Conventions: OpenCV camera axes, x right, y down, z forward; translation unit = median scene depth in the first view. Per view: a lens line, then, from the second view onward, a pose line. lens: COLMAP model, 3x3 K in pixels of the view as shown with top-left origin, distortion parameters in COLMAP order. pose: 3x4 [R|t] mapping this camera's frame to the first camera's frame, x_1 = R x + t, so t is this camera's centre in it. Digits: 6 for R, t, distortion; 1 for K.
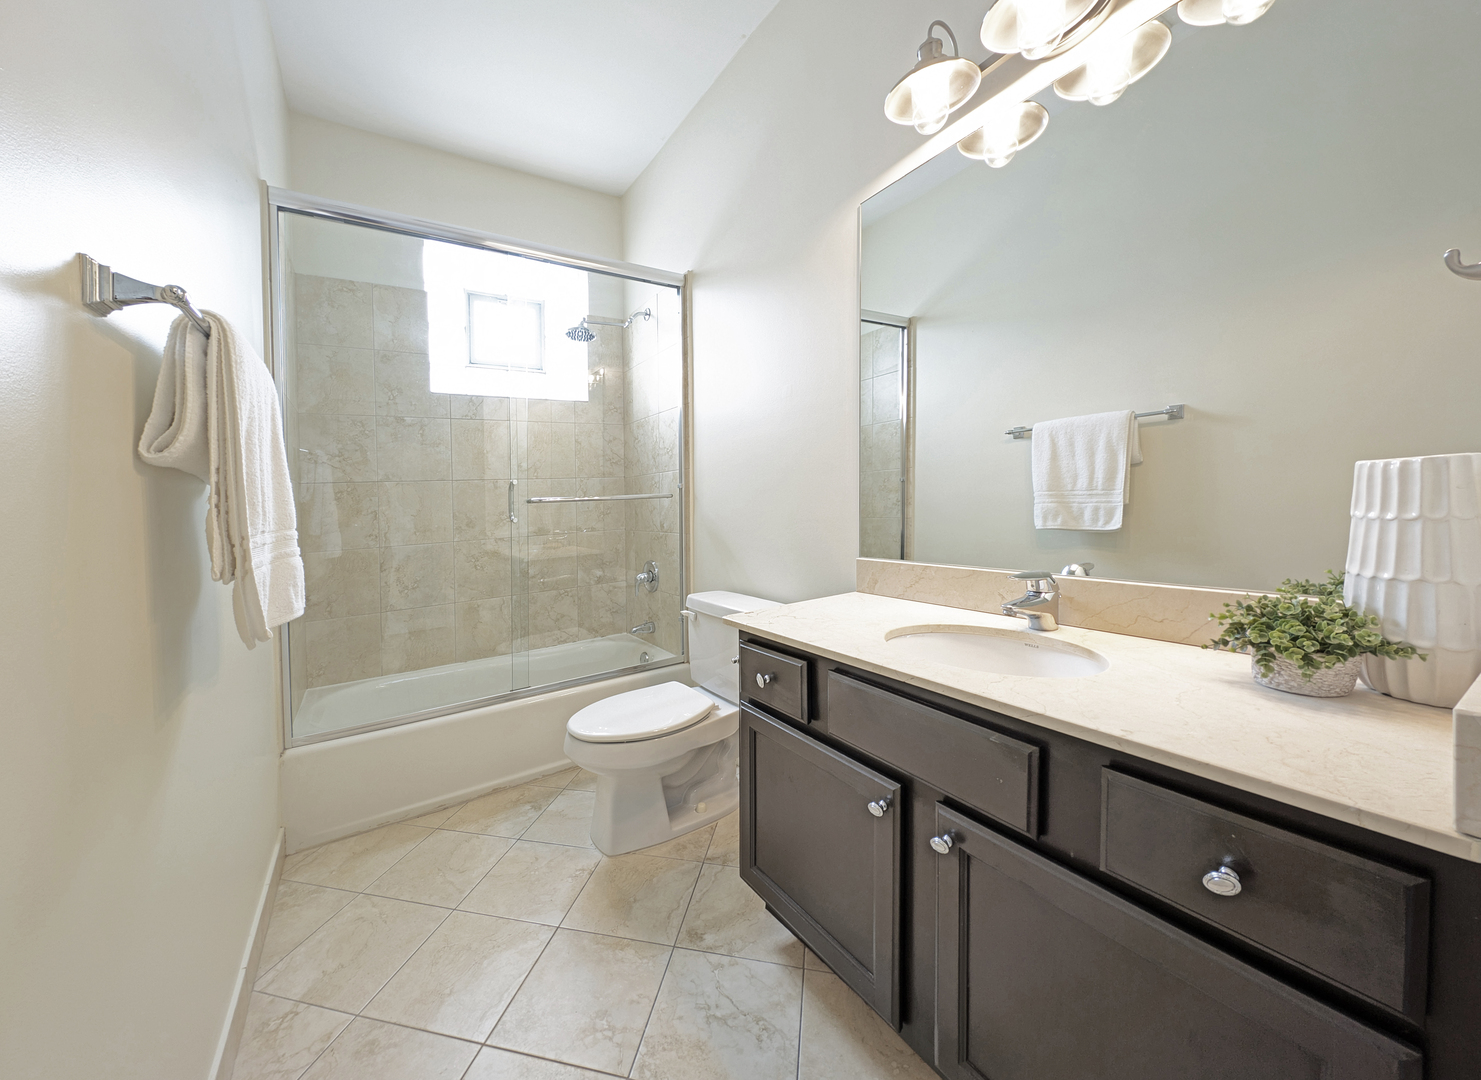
lens RADIAL K [[540.0, 0, 743.1], [0, 540.0, 485.2], [0, 0, 1]] dist [-0.000640, 0.000111]
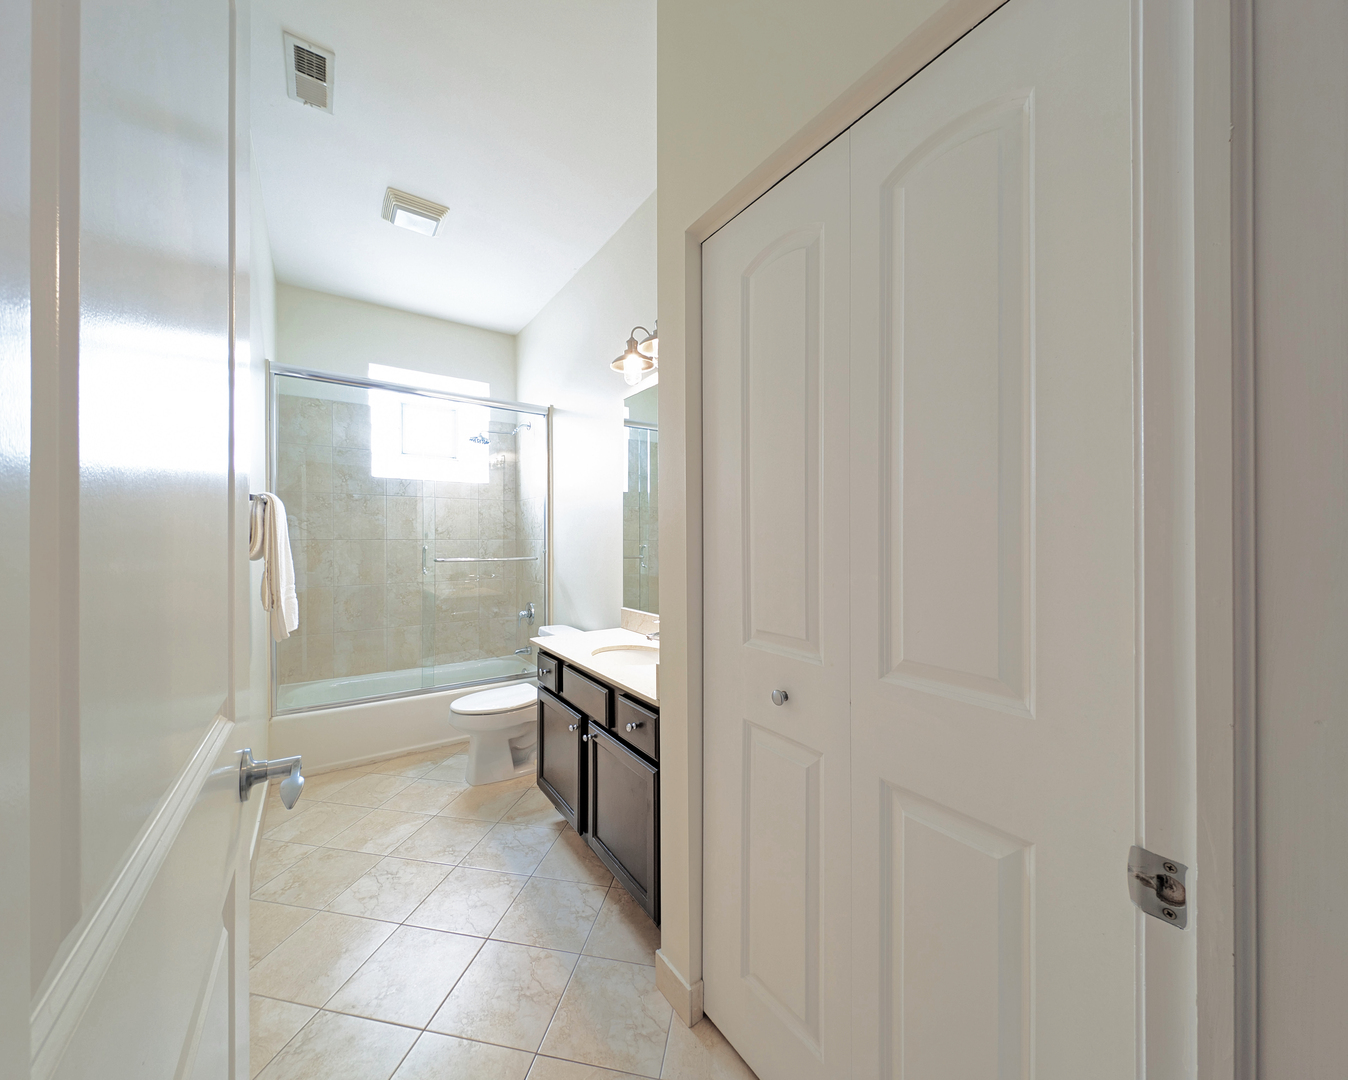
lens RADIAL K [[514.3, 0, 674.0], [0, 514.3, 540.0], [0, 0, 1]] dist [-0.001845, -0.000334]
pose [[0.999438, 0.033425, -0.002364, 0.257323], [-0.033365, 0.999202, 0.021967, -0.078984], [0.003097, -0.021876, 0.999756, -0.404566]]
